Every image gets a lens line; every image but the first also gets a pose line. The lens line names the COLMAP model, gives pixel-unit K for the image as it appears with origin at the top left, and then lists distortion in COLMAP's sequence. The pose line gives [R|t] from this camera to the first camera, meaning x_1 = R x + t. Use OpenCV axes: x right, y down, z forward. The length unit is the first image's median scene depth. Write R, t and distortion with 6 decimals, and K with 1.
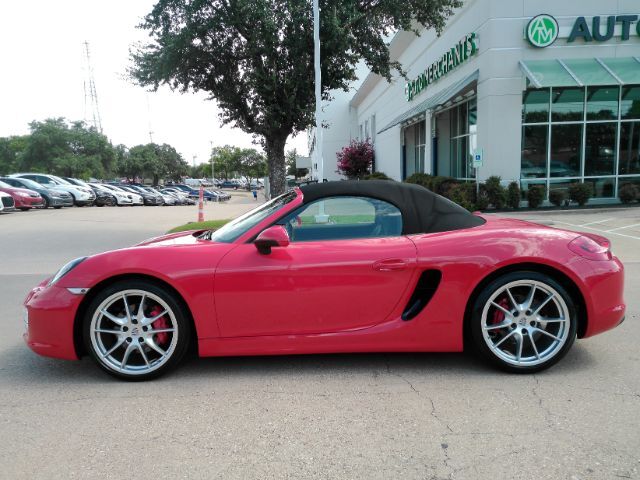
lens RADIAL K [[488.2, 0, 318.3], [0, 488.2, 240.4], [0, 0, 1]] dist [0.027941, -0.036451]
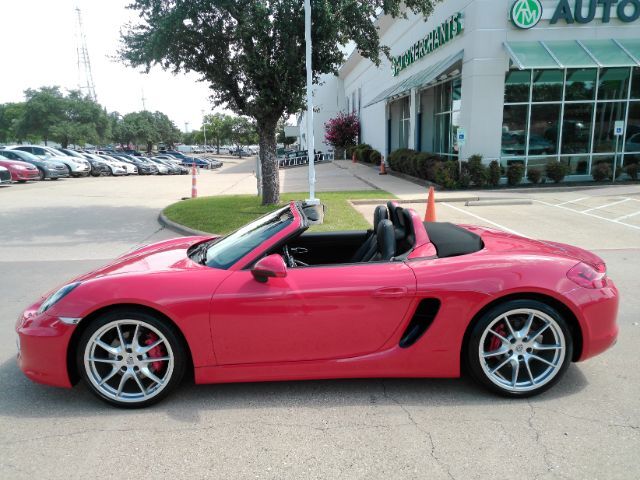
lens RADIAL K [[461.8, 0, 317.3], [0, 461.8, 237.6], [0, 0, 1]] dist [0.004288, -0.007125]
pose [[0.999691, 0.001372, 0.024839, -0.003791], [-0.003095, 0.997580, 0.069457, -0.022999], [-0.024684, -0.069512, 0.997276, 0.014847]]
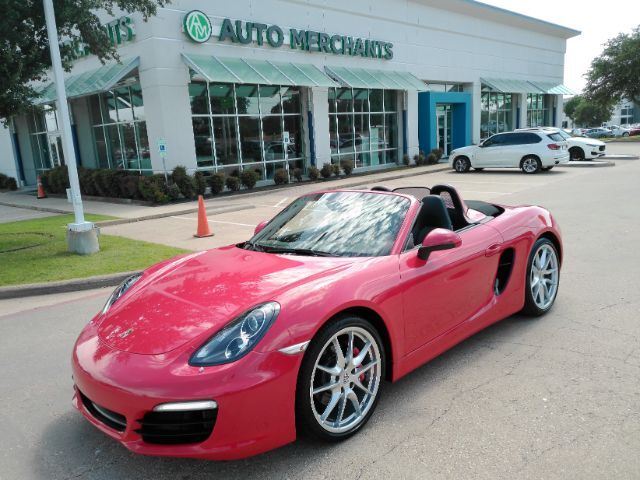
lens RADIAL K [[494.9, 0, 295.5], [0, 494.9, 240.7], [0, 0, 1]] dist [0.043737, -0.001211]
pose [[0.731861, -0.142865, 0.666310, -0.176034], [0.128377, 0.989175, 0.071086, -0.020744], [-0.669252, 0.033514, 0.742279, 0.077853]]
